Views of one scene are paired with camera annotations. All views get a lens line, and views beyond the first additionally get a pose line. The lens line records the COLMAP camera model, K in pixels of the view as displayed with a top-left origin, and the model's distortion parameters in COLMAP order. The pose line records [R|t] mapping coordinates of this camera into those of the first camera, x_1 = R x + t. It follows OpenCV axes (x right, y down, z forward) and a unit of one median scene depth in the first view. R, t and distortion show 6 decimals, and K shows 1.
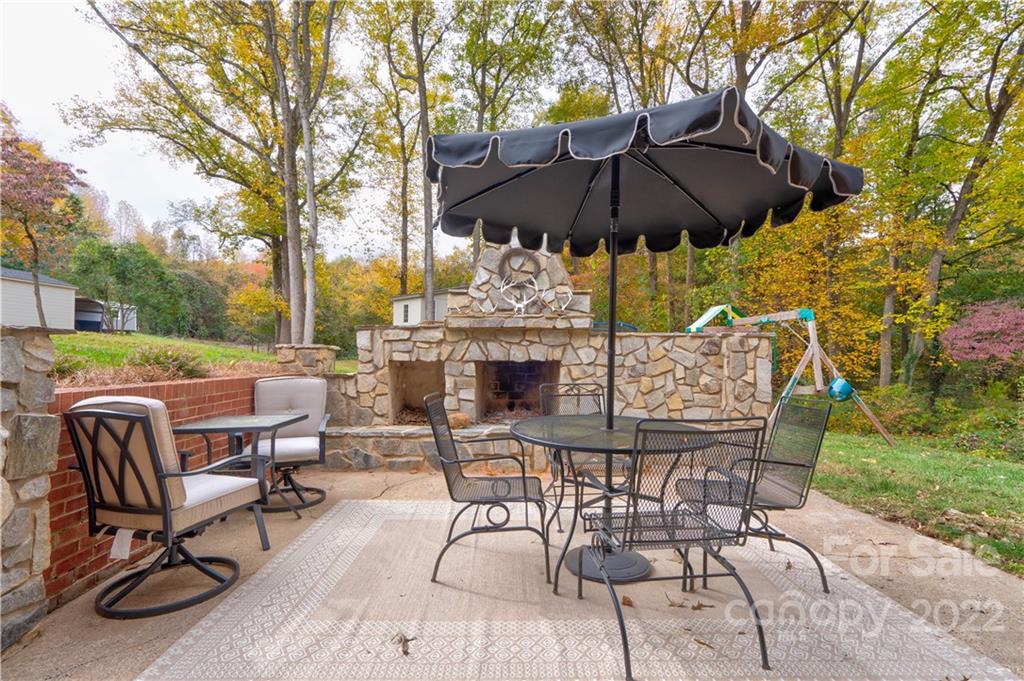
lens RADIAL K [[482.2, 0, 481.9], [0, 482.2, 346.7], [0, 0, 1]] dist [0.002725, 0.000953]
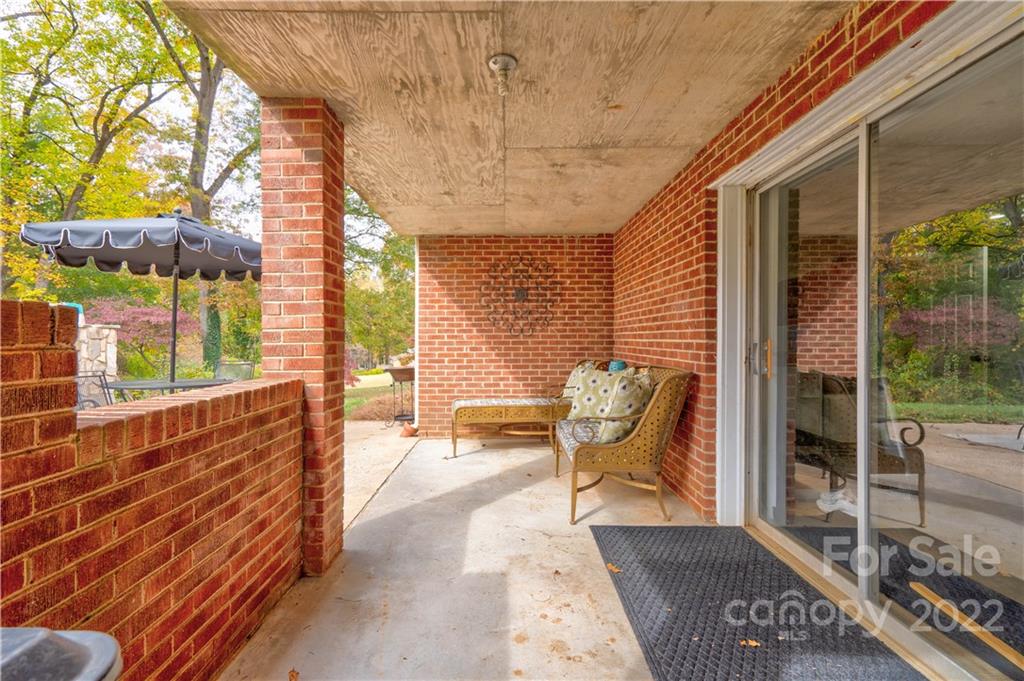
lens RADIAL K [[472.0, 0, 512.0], [0, 472.0, 340.5], [0, 0, 1]] dist [0.000588, 0.000220]
pose [[-0.005438, -0.004283, 0.999976, -0.742885], [-0.007324, 0.999964, 0.004243, 0.000200], [-0.999958, -0.007300, -0.005469, -0.137454]]
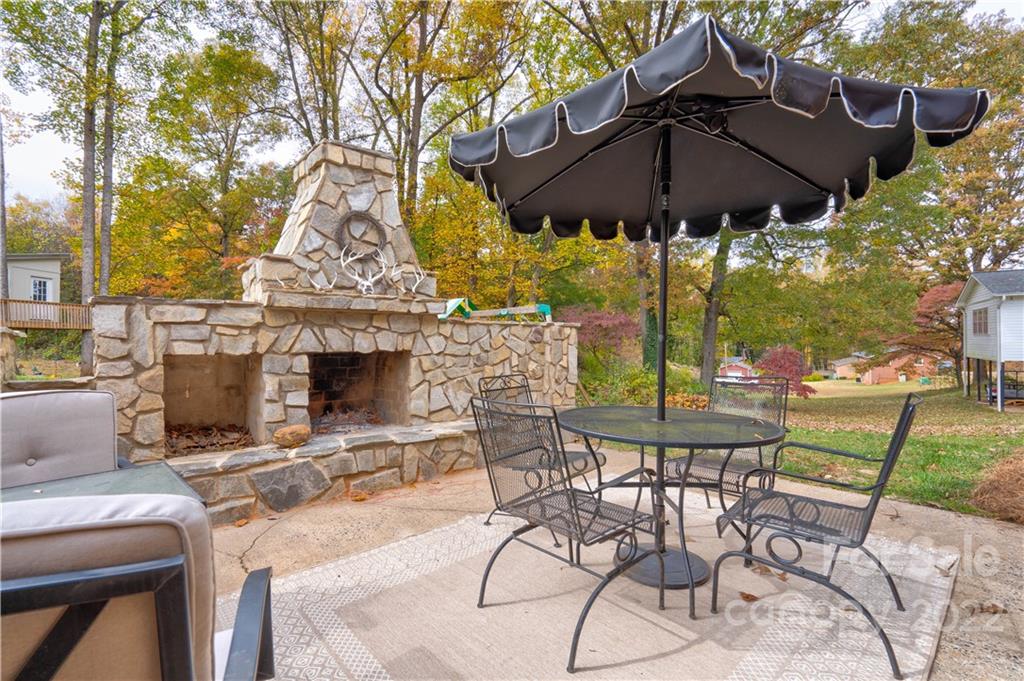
lens RADIAL K [[476.8, 0, 512.0], [0, 476.8, 340.5], [0, 0, 1]] dist [0.003450, 0.001507]
pose [[0.736357, -0.002522, 0.676588, -0.281316], [-0.000411, 0.999991, 0.004174, 0.007149], [-0.676593, -0.003351, 0.736350, 0.245006]]
